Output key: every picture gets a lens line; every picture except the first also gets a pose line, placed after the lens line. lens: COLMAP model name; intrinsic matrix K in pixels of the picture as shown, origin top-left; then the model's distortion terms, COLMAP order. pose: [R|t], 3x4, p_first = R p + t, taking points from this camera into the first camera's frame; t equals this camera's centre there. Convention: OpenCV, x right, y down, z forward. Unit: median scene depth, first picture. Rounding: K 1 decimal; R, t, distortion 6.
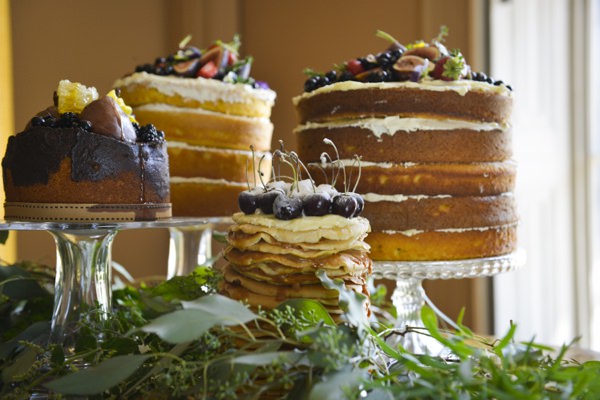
lens RADIAL K [[891.7, 0, 298.8], [0, 891.7, 198.9], [0, 0, 1]] dist [0.057980, 0.000000]
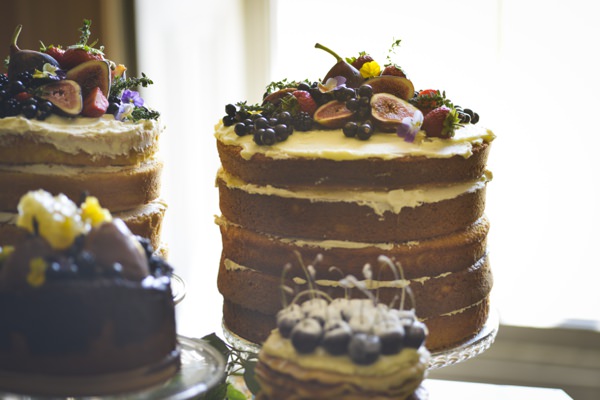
lens RADIAL K [[1849.2, 0, 300.3], [0, 1849.2, 200.4], [0, 0, 1]] dist [-0.160884, 0.000000]
pose [[0.883603, -0.103662, 0.456618, -0.763970], [0.010266, 0.979240, 0.202443, -0.433723], [-0.468124, -0.174191, 0.866324, -0.457443]]
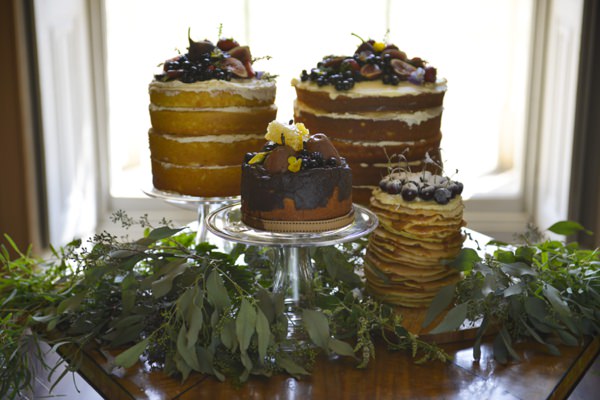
lens RADIAL K [[1153.5, 0, 299.1], [0, 1153.5, 200.0], [0, 0, 1]] dist [0.351841, 0.000000]
pose [[0.687607, -0.187312, 0.701506, -1.459085], [-0.004069, 0.965142, 0.261695, -0.466684], [-0.726072, -0.182798, 0.662876, -0.200030]]
